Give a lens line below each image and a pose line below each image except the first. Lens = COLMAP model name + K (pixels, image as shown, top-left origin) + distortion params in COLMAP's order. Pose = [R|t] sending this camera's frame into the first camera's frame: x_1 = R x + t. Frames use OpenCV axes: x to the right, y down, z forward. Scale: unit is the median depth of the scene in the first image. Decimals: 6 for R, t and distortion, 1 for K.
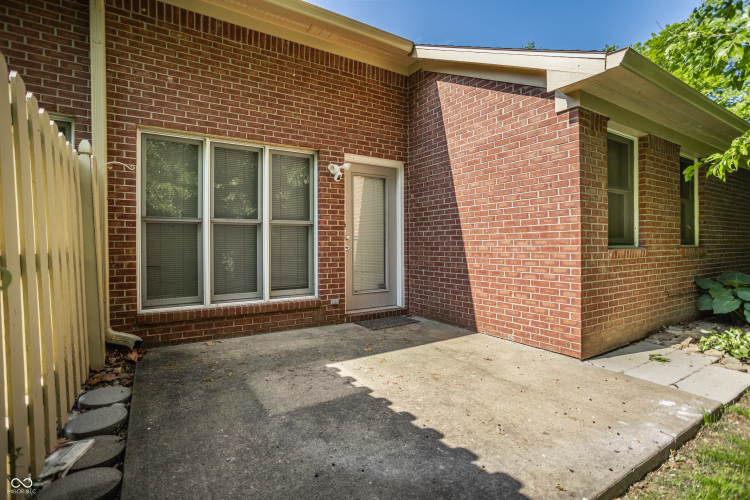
lens RADIAL K [[364.5, 0, 374.6], [0, 364.5, 246.1], [0, 0, 1]] dist [-0.049130, 0.028426]
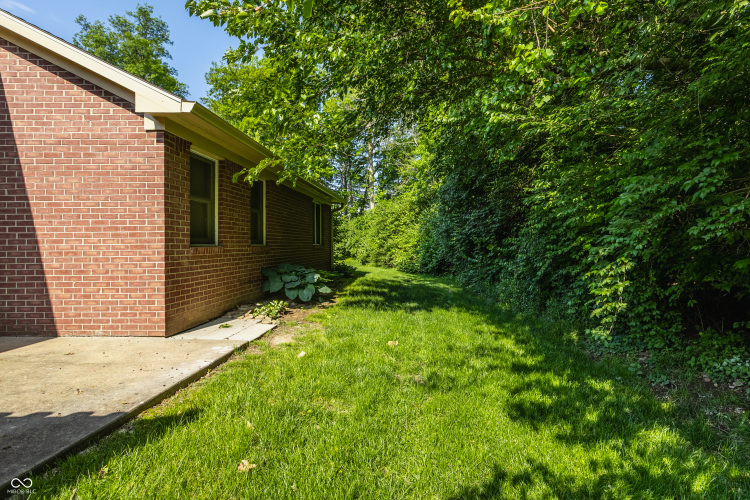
lens RADIAL K [[400.0, 0, 396.1], [0, 400.0, 241.7], [0, 0, 1]] dist [-0.015992, 0.021823]
pose [[0.562019, 0.009074, 0.827075, -0.090507], [0.003877, 0.999900, -0.013605, 0.010955], [-0.827115, 0.010853, 0.561928, -0.345671]]
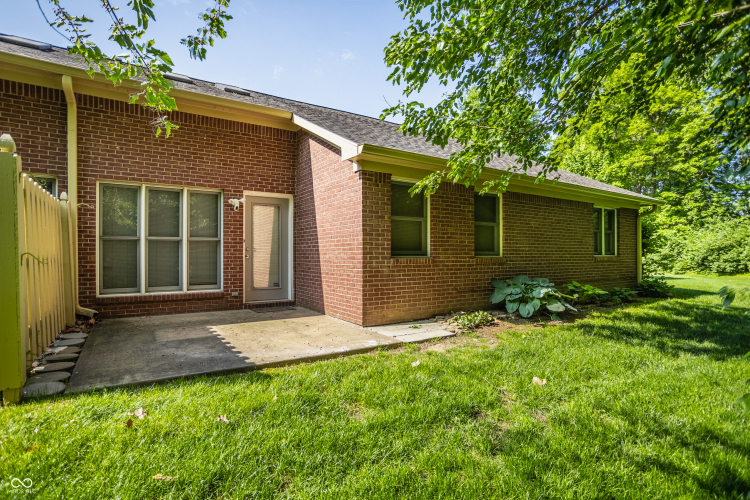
lens RADIAL K [[364.5, 0, 347.7], [0, 364.5, 256.2], [0, 0, 1]] dist [-0.049130, 0.028426]
pose [[0.999928, 0.004916, -0.010922, 0.431312], [-0.004913, 0.999988, 0.000242, 0.000937], [0.010923, -0.000188, 0.999940, -0.528276]]
